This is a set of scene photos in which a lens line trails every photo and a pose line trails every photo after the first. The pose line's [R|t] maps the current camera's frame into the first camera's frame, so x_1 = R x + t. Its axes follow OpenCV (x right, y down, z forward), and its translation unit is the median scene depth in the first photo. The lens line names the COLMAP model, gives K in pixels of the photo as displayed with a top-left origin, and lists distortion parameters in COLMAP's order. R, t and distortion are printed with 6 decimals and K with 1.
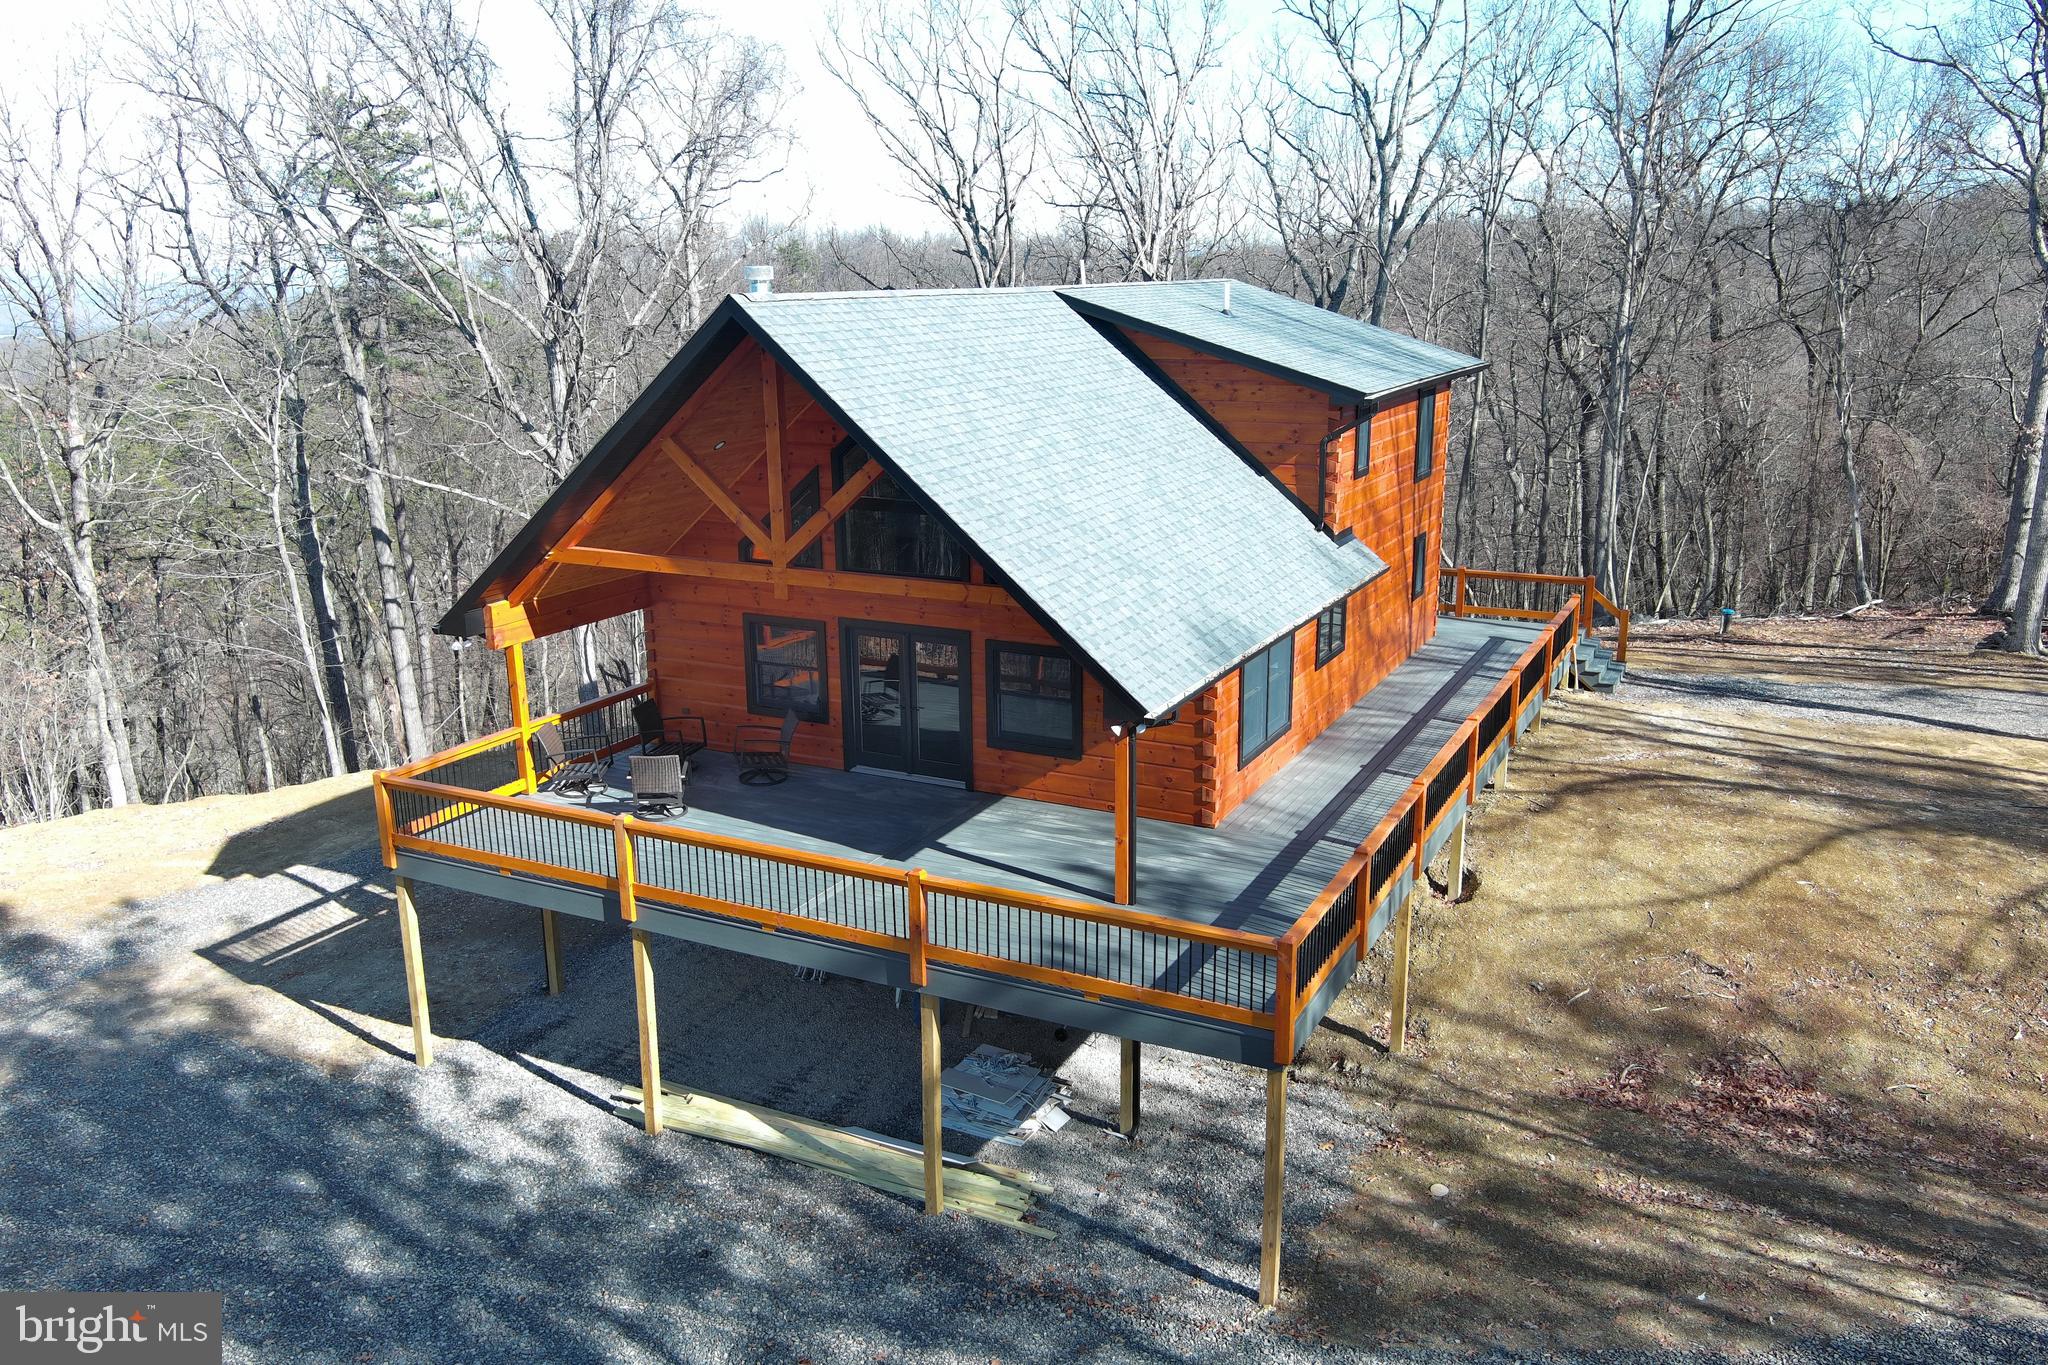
lens RADIAL K [[1585.8, 0, 1018.5], [0, 1585.8, 687.1], [0, 0, 1]] dist [0.007736, -0.005186]
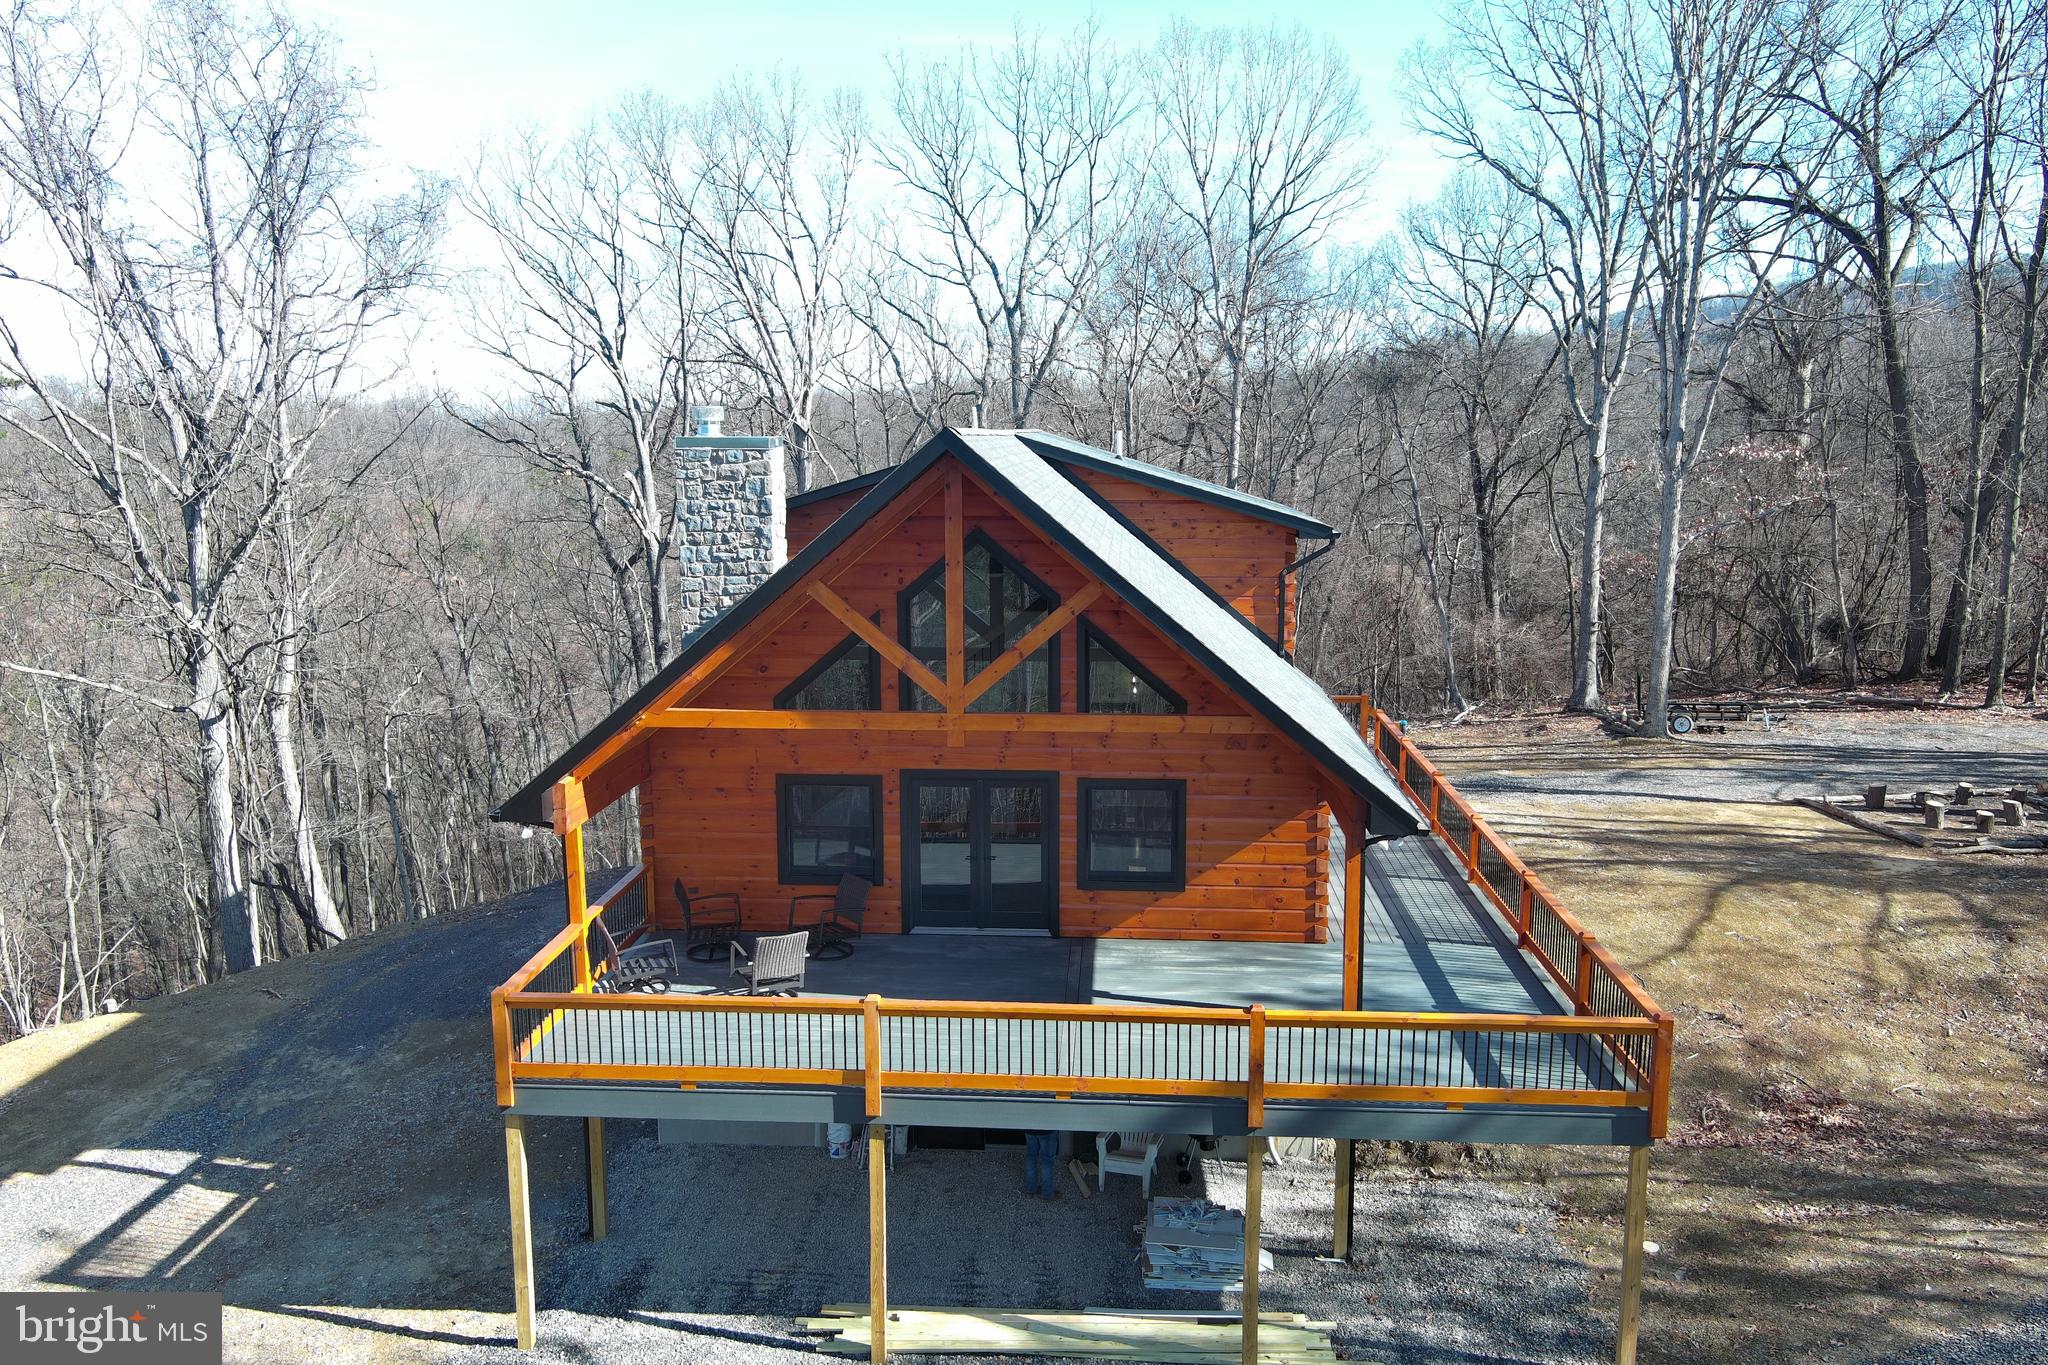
lens RADIAL K [[1585.8, 0, 1018.5], [0, 1585.8, 687.1], [0, 0, 1]] dist [0.007736, -0.005186]
pose [[0.919868, -0.053706, 0.388535, -0.401747], [0.092872, 0.992236, -0.082724, -0.008132], [-0.381075, 0.112179, 0.917713, 0.103140]]
